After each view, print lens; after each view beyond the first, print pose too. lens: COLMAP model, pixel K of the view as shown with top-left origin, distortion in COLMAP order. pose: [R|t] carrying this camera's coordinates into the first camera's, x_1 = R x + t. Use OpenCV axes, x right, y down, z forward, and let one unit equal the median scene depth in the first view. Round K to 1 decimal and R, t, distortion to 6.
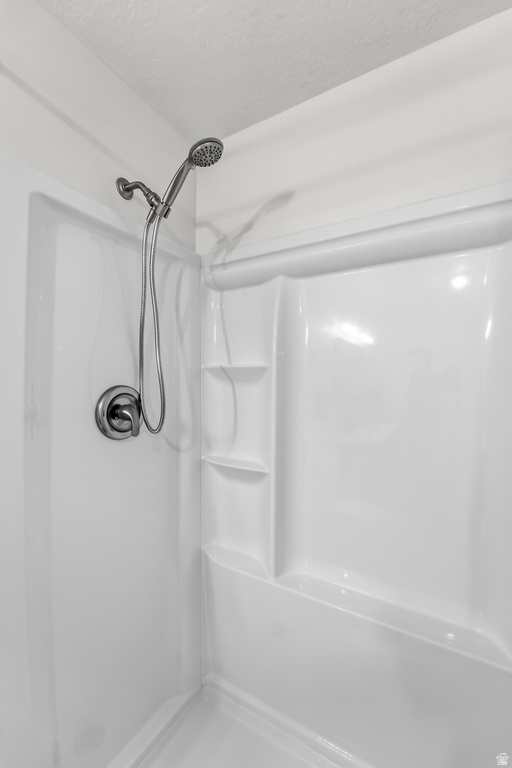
lens RADIAL K [[322.3, 0, 256.0], [0, 322.3, 384.0], [0, 0, 1]] dist [-0.001413, -0.000073]
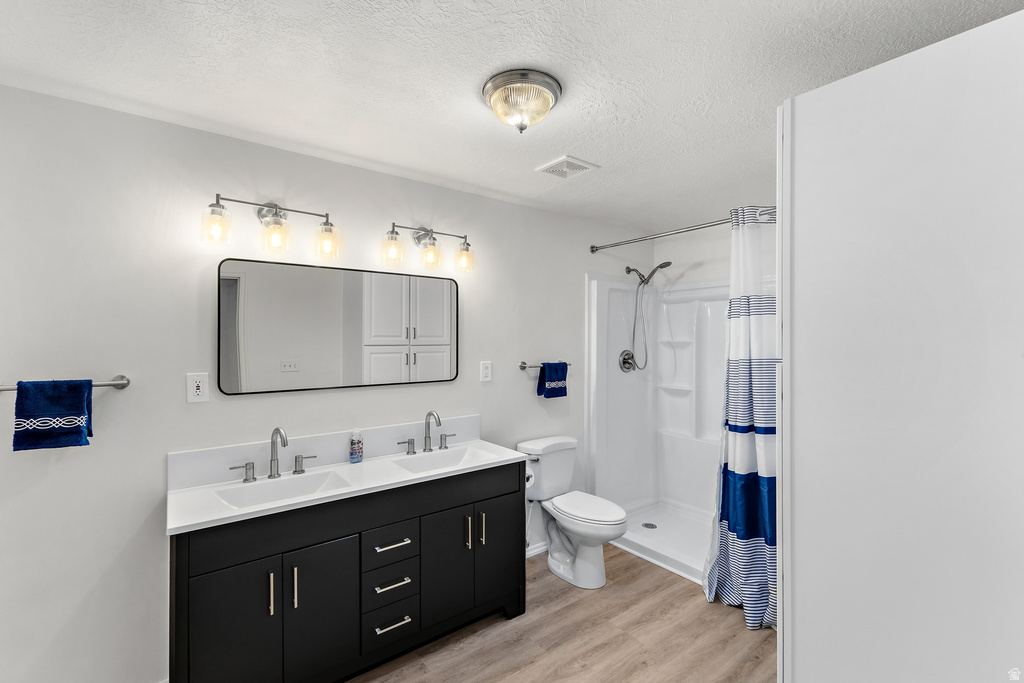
lens RADIAL K [[434.4, 0, 524.1], [0, 434.4, 340.6], [0, 0, 1]] dist [0.000029, 0.000006]
pose [[0.935013, -0.006223, -0.354560, 0.017788], [0.007882, 0.999964, 0.003235, -0.074130], [0.354527, -0.005819, 0.935028, -1.966120]]
